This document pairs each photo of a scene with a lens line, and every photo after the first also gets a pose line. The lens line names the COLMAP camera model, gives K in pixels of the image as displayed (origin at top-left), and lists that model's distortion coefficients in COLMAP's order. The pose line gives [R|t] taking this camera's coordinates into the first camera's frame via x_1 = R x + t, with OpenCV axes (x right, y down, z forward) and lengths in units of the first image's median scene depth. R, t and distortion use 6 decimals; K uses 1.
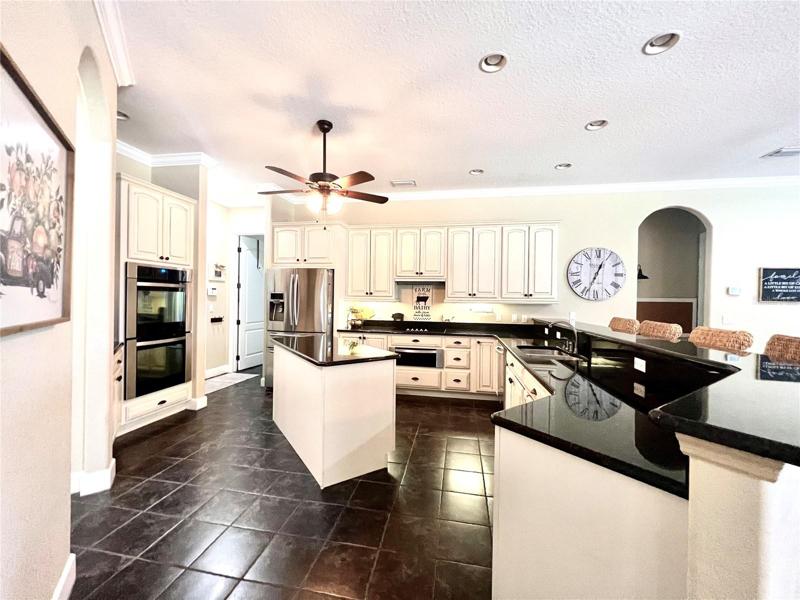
lens RADIAL K [[320.4, 0, 400.0], [0, 320.4, 300.0], [0, 0, 1]] dist [-0.003037, -0.000005]
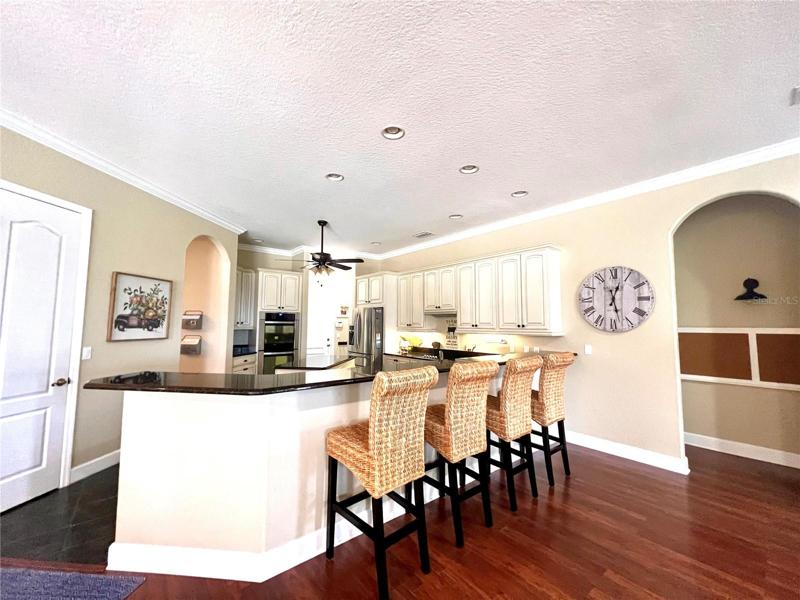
lens RADIAL K [[320.4, 0, 400.0], [0, 320.4, 300.0], [0, 0, 1]] dist [-0.003037, -0.000005]
pose [[0.759906, -0.058966, -0.647353, 0.733103], [0.001533, 0.996037, -0.088928, -0.007436], [0.650031, 0.066585, 0.756985, 0.037423]]
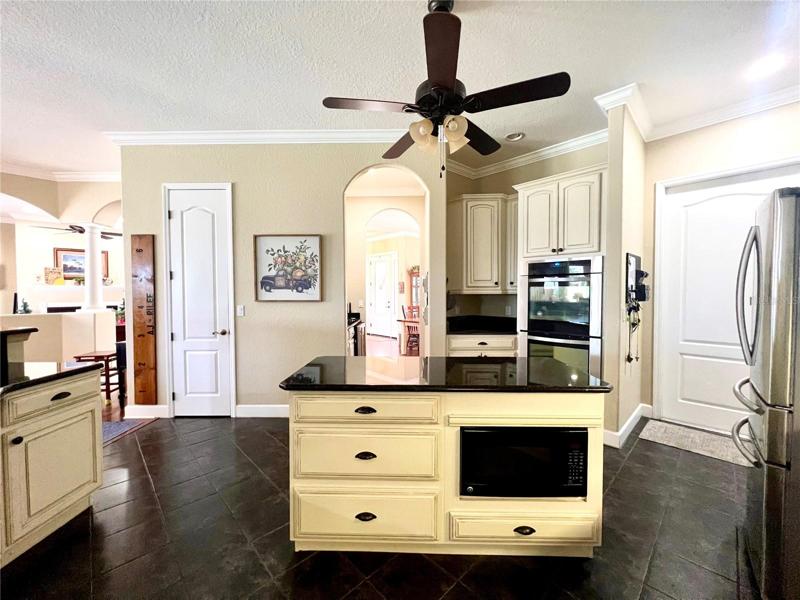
lens RADIAL K [[320.4, 0, 400.0], [0, 320.4, 300.0], [0, 0, 1]] dist [-0.003037, -0.000005]
pose [[-0.577122, 0.008583, -0.816613, 0.206207], [-0.010079, 0.999794, 0.017631, 0.000229], [0.816596, 0.018406, -0.576916, 0.872165]]
